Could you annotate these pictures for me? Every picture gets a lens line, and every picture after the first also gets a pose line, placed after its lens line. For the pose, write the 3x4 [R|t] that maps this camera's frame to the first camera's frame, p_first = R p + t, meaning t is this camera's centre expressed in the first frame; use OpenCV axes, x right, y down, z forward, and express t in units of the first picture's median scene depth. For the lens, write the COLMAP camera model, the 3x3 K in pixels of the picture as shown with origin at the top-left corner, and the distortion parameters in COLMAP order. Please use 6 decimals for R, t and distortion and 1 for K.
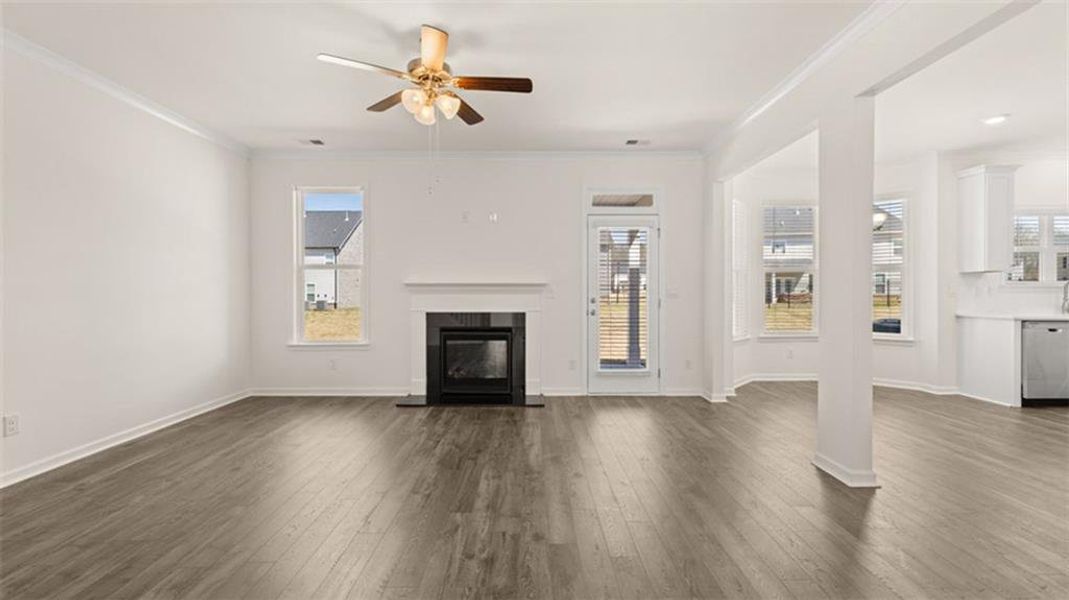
lens RADIAL K [[459.8, 0, 532.8], [0, 459.8, 294.9], [0, 0, 1]] dist [-0.002869, -0.000733]
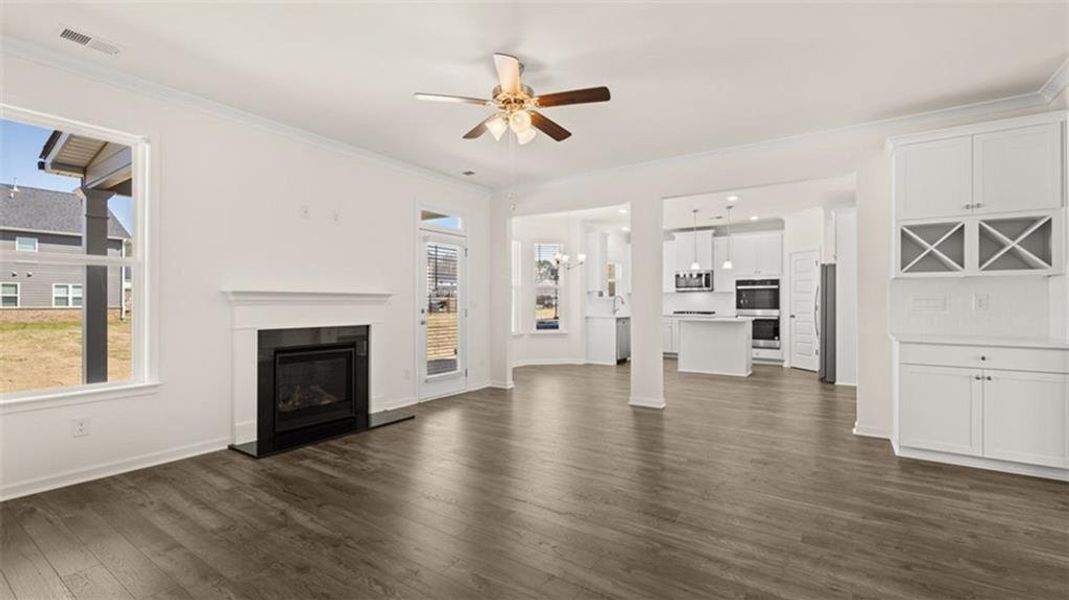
lens RADIAL K [[459.8, 0, 532.8], [0, 459.8, 294.9], [0, 0, 1]] dist [-0.002869, -0.000733]
pose [[0.563762, 0.013731, 0.825823, -0.601754], [0.006966, 0.999747, -0.021379, 0.000032], [-0.825908, 0.017806, 0.563524, 0.204746]]
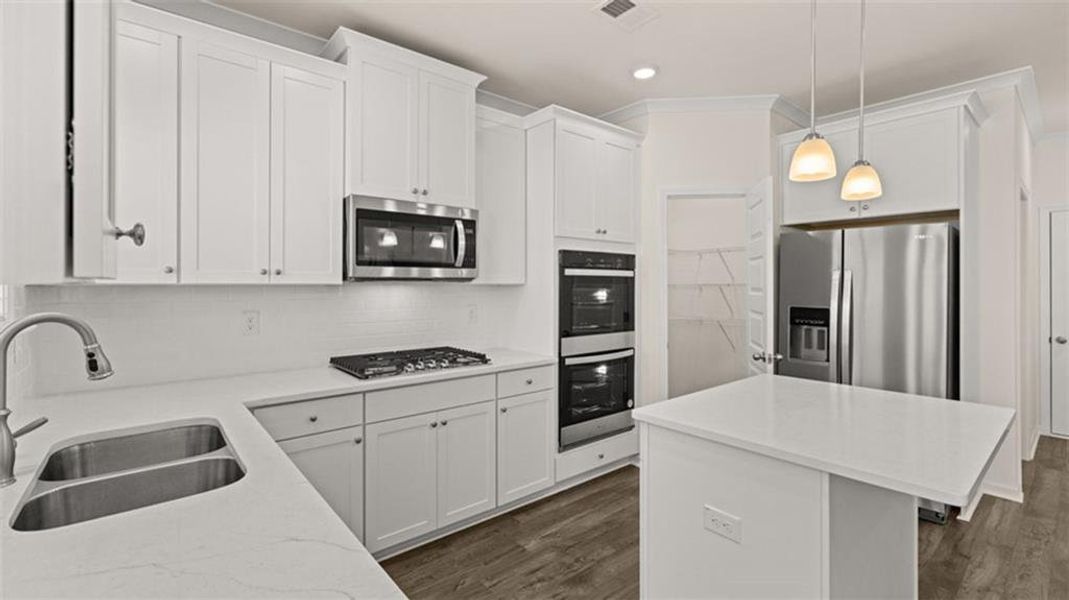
lens RADIAL K [[459.8, 0, 532.8], [0, 459.8, 294.9], [0, 0, 1]] dist [-0.002869, -0.000733]
pose [[-0.634604, -0.016209, 0.772668, 0.841988], [0.006209, 0.999641, 0.026069, -0.046368], [-0.772813, 0.021341, -0.634275, 0.945750]]
